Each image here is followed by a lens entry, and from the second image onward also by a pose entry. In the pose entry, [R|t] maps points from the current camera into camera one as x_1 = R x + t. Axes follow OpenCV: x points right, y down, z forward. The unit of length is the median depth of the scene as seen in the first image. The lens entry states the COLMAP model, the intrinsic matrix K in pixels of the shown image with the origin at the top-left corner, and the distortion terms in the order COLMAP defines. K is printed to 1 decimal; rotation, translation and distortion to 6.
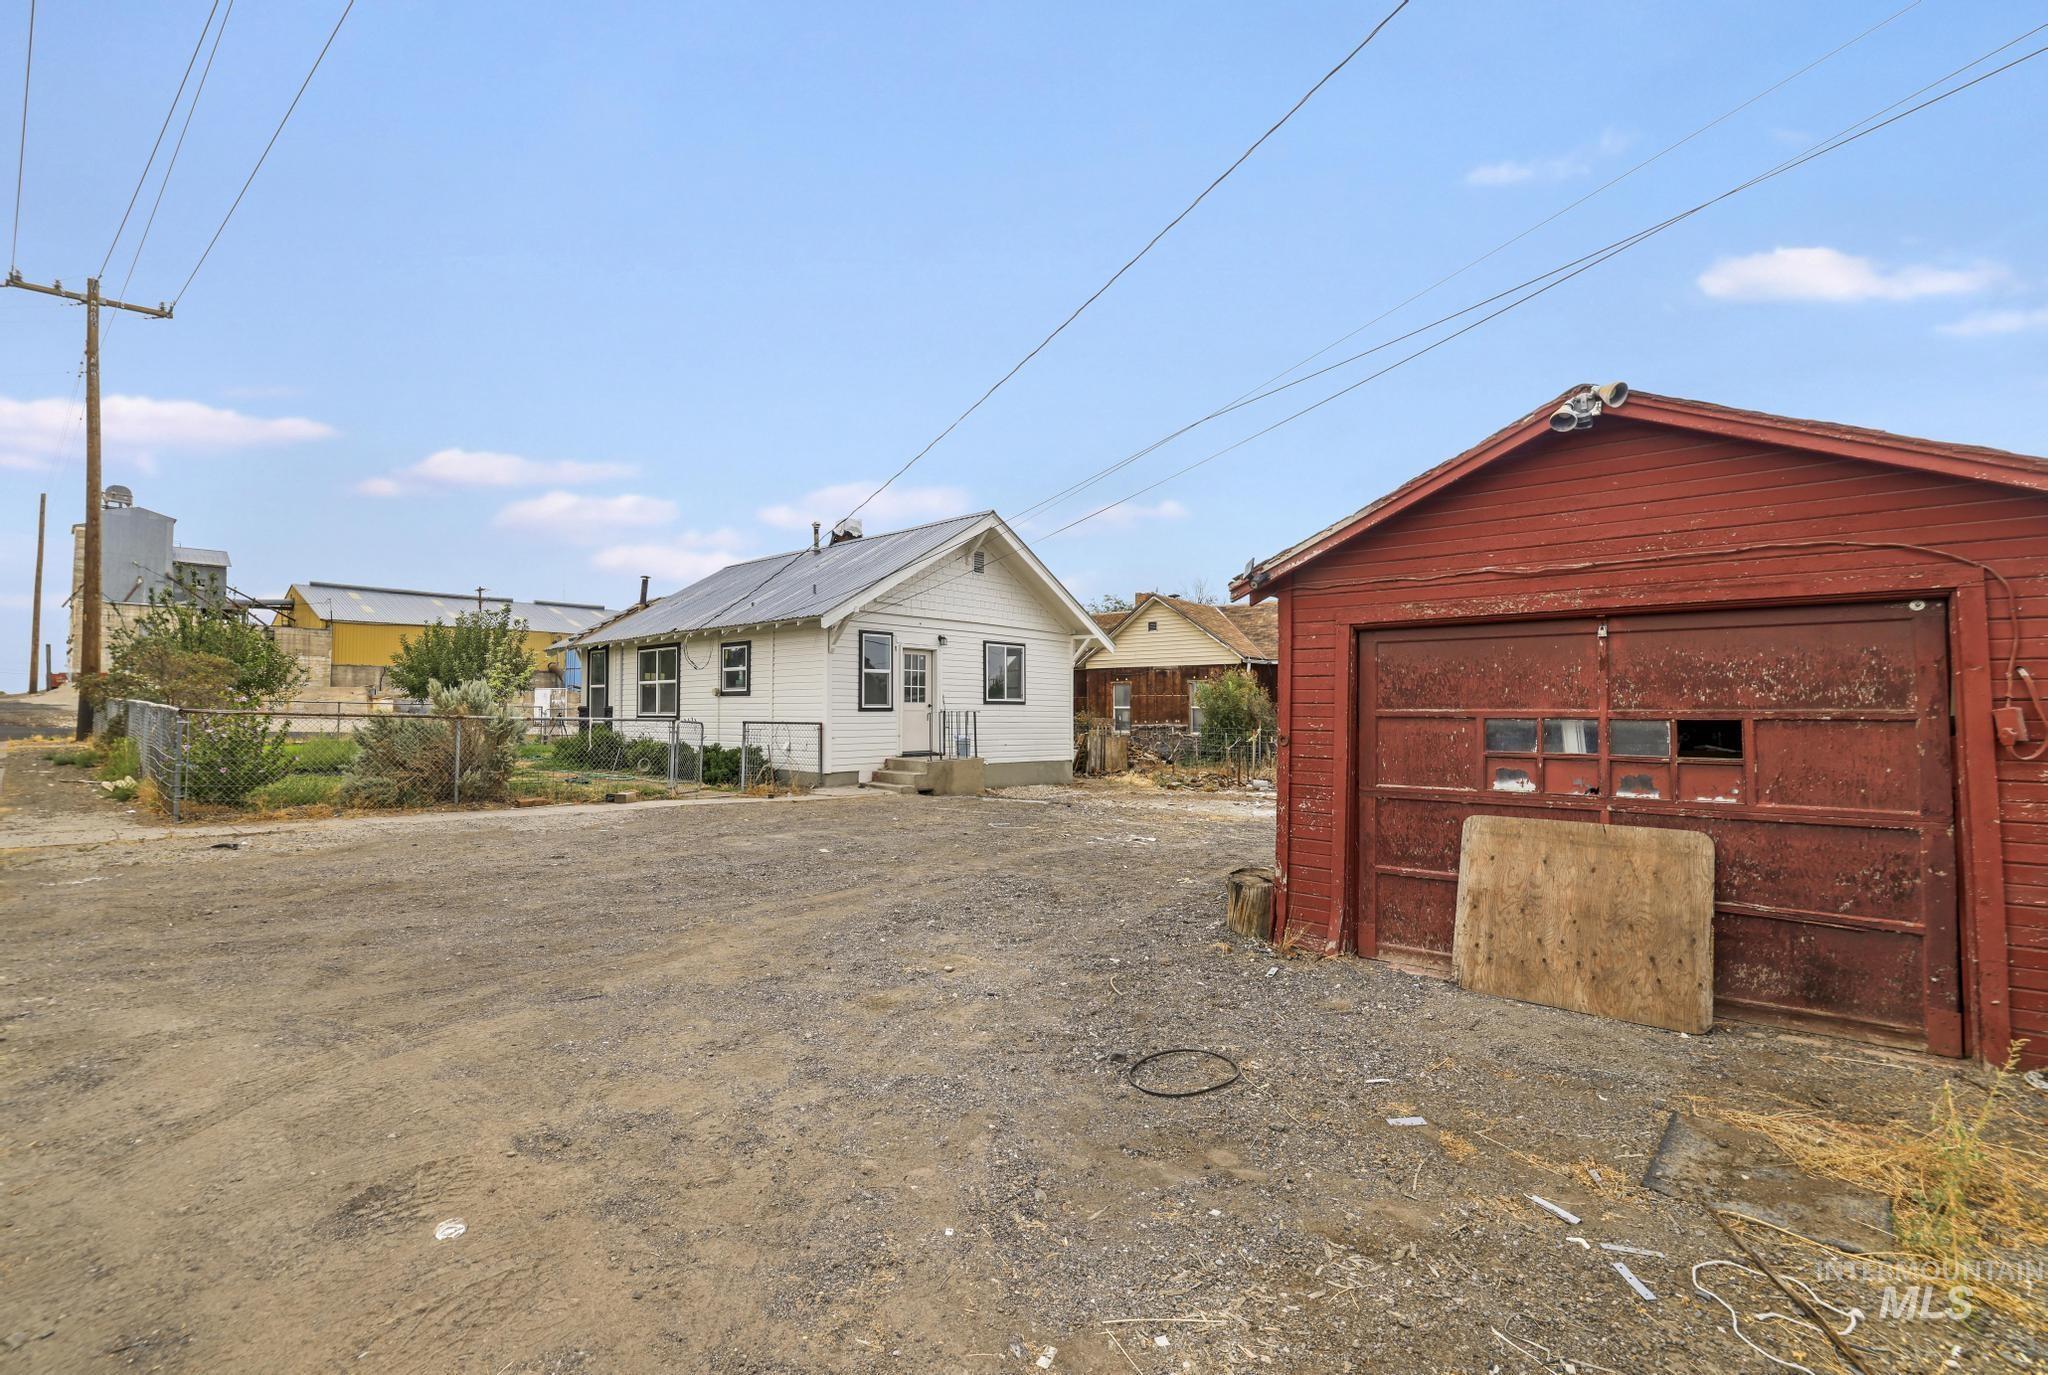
lens RADIAL K [[931.0, 0, 1024.0], [0, 931.0, 687.5], [0, 0, 1]] dist [-0.002104, 0.000090]
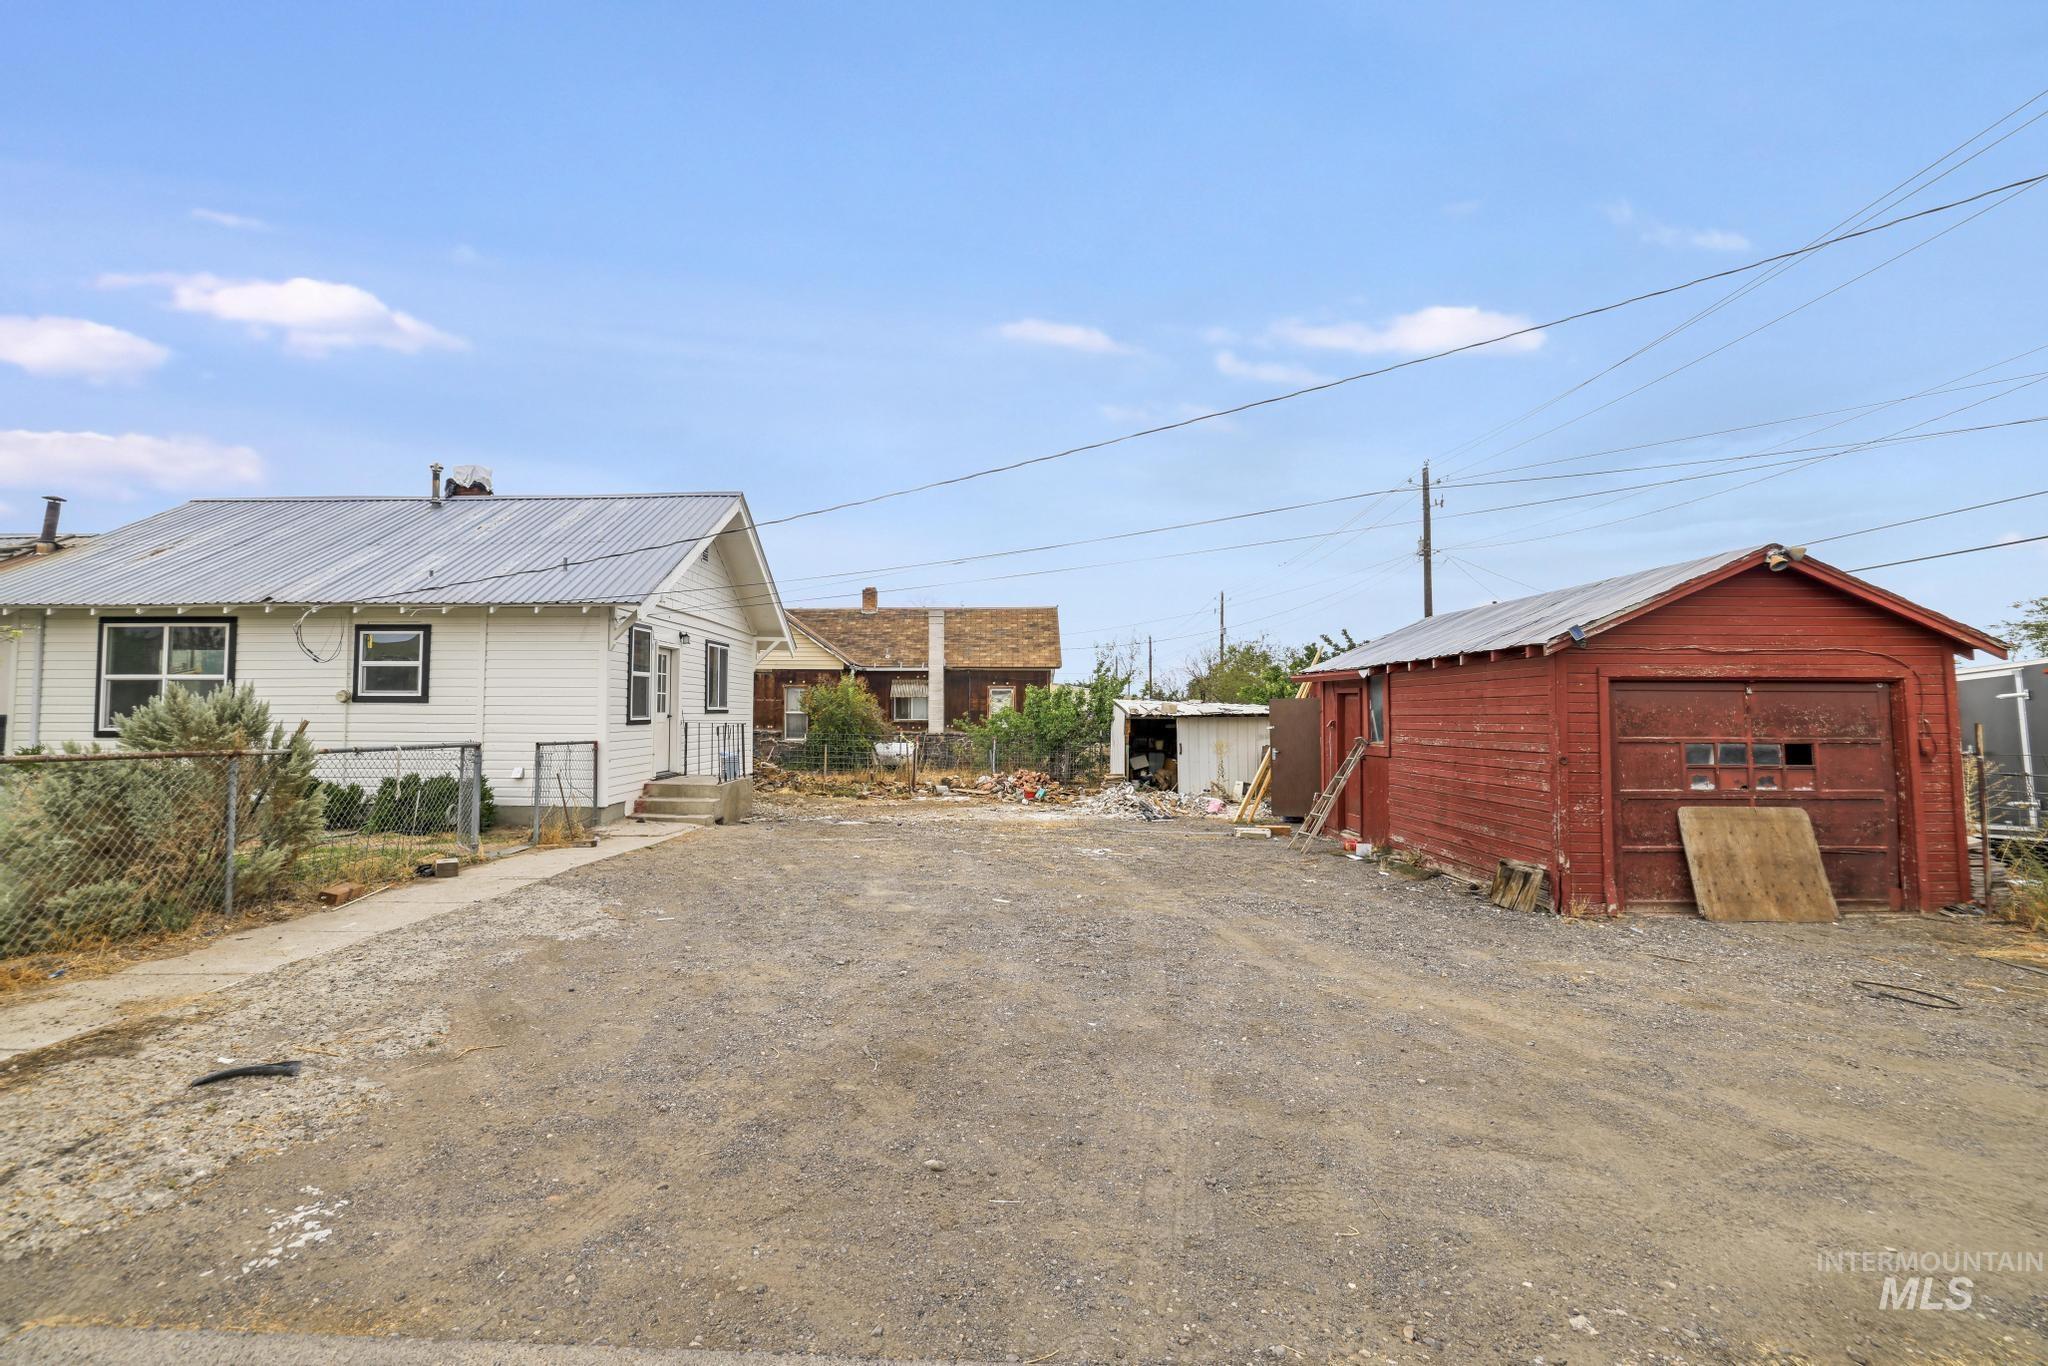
lens RADIAL K [[917.8, 0, 1019.0], [0, 917.8, 677.5], [0, 0, 1]] dist [-0.036155, 0.016313]
pose [[0.750796, 0.025002, 0.660061, -0.420554], [-0.020399, 0.999684, -0.014662, -0.009837], [-0.660219, -0.002456, 0.751069, 0.193455]]
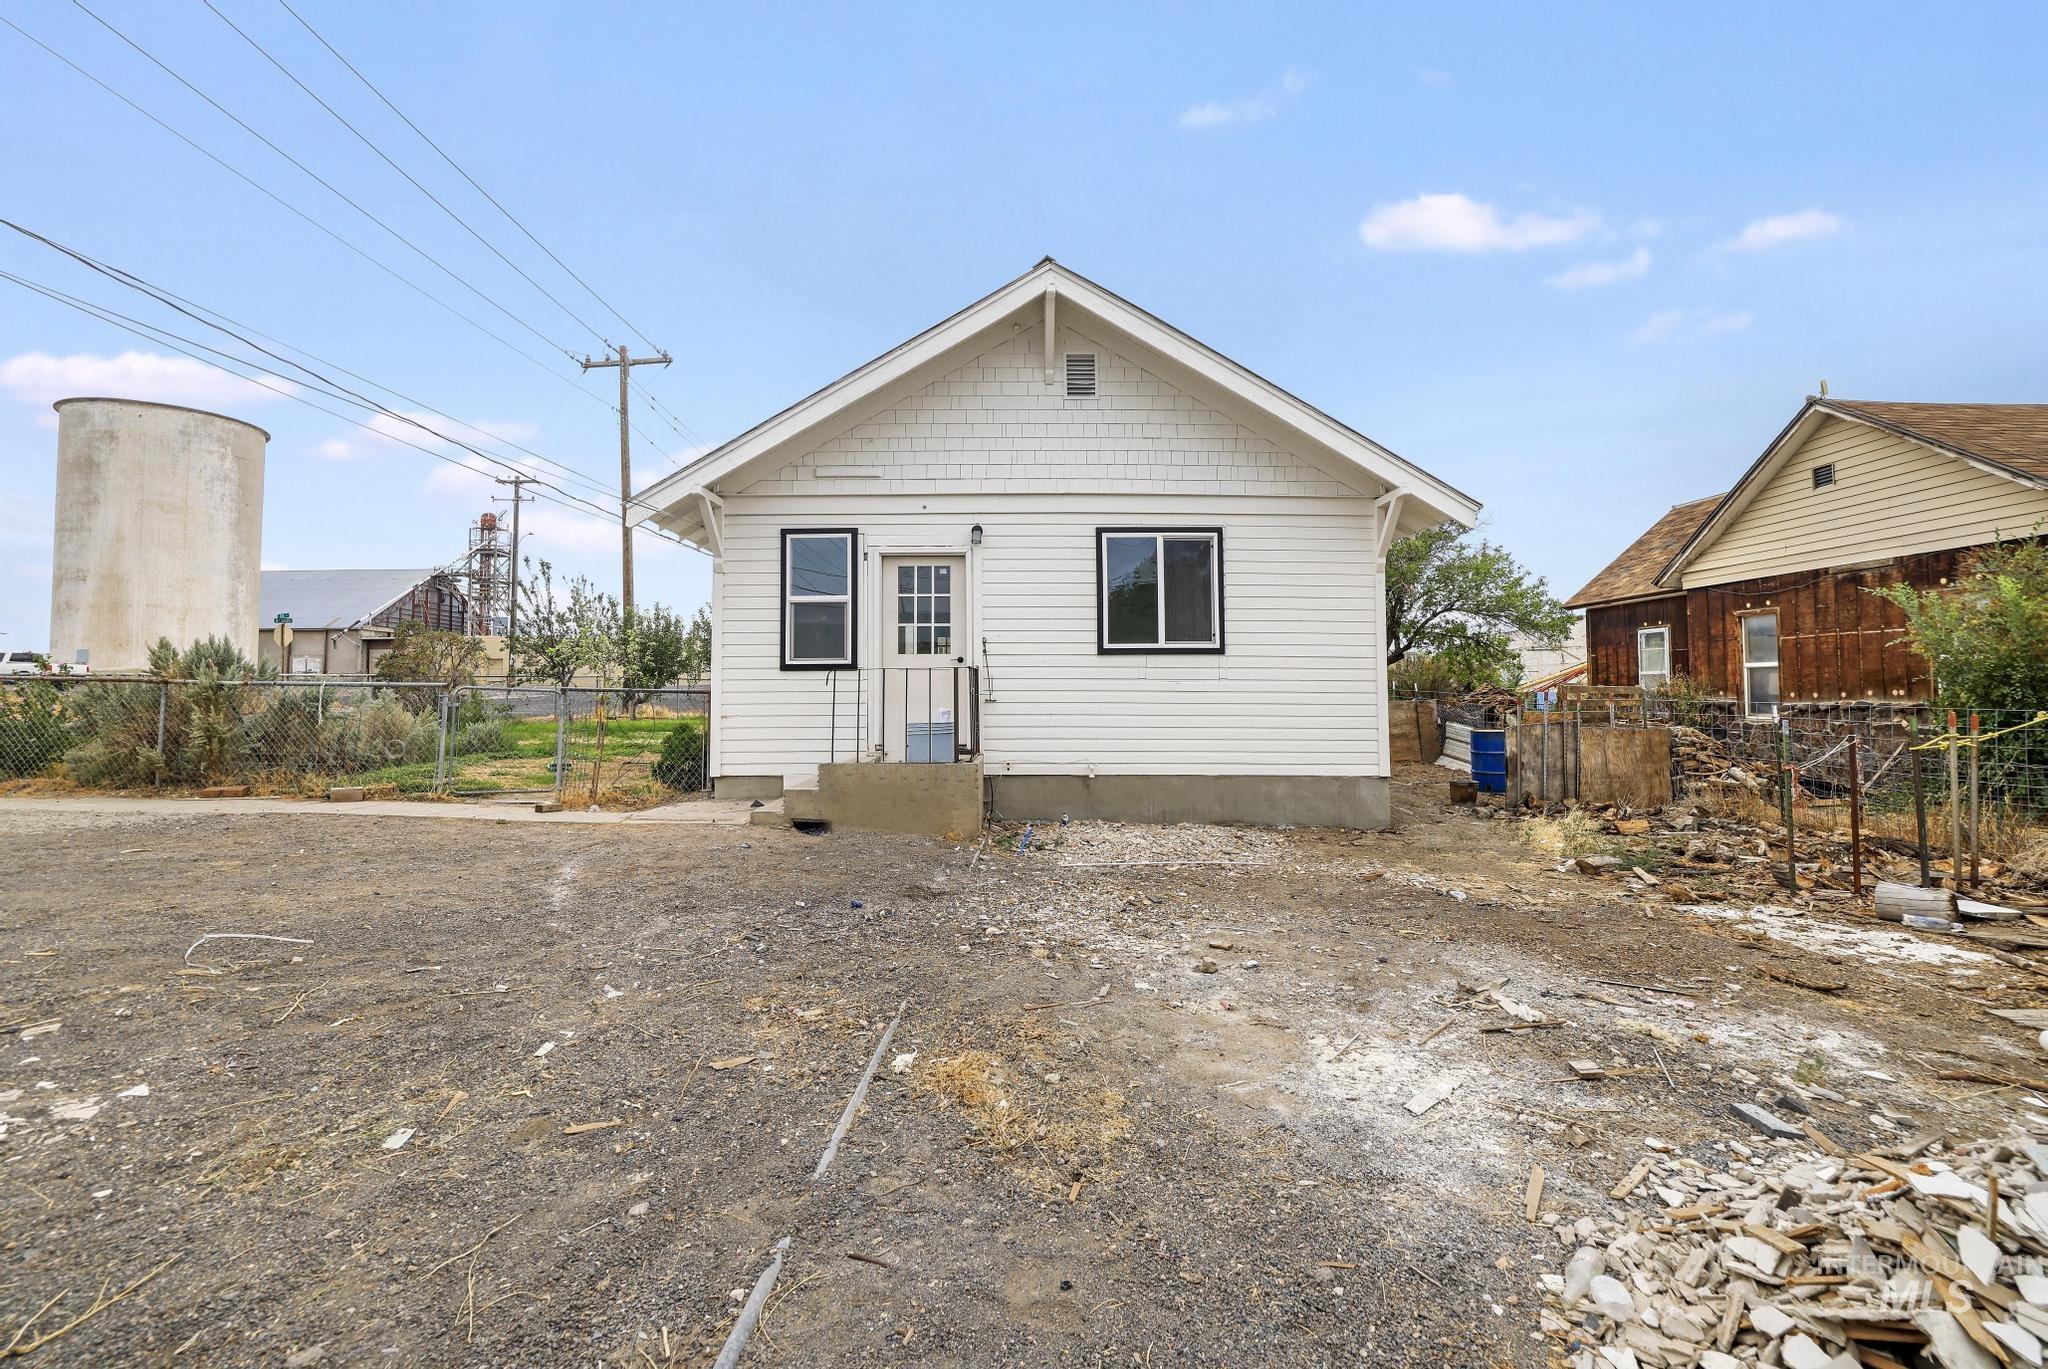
lens RADIAL K [[917.8, 0, 1019.0], [0, 917.8, 679.0], [0, 0, 1]] dist [-0.036155, 0.016313]
pose [[0.661678, -0.018294, -0.749565, 0.326349], [0.024528, 0.999695, -0.002746, 0.034189], [0.749387, -0.016568, 0.661925, 0.705970]]
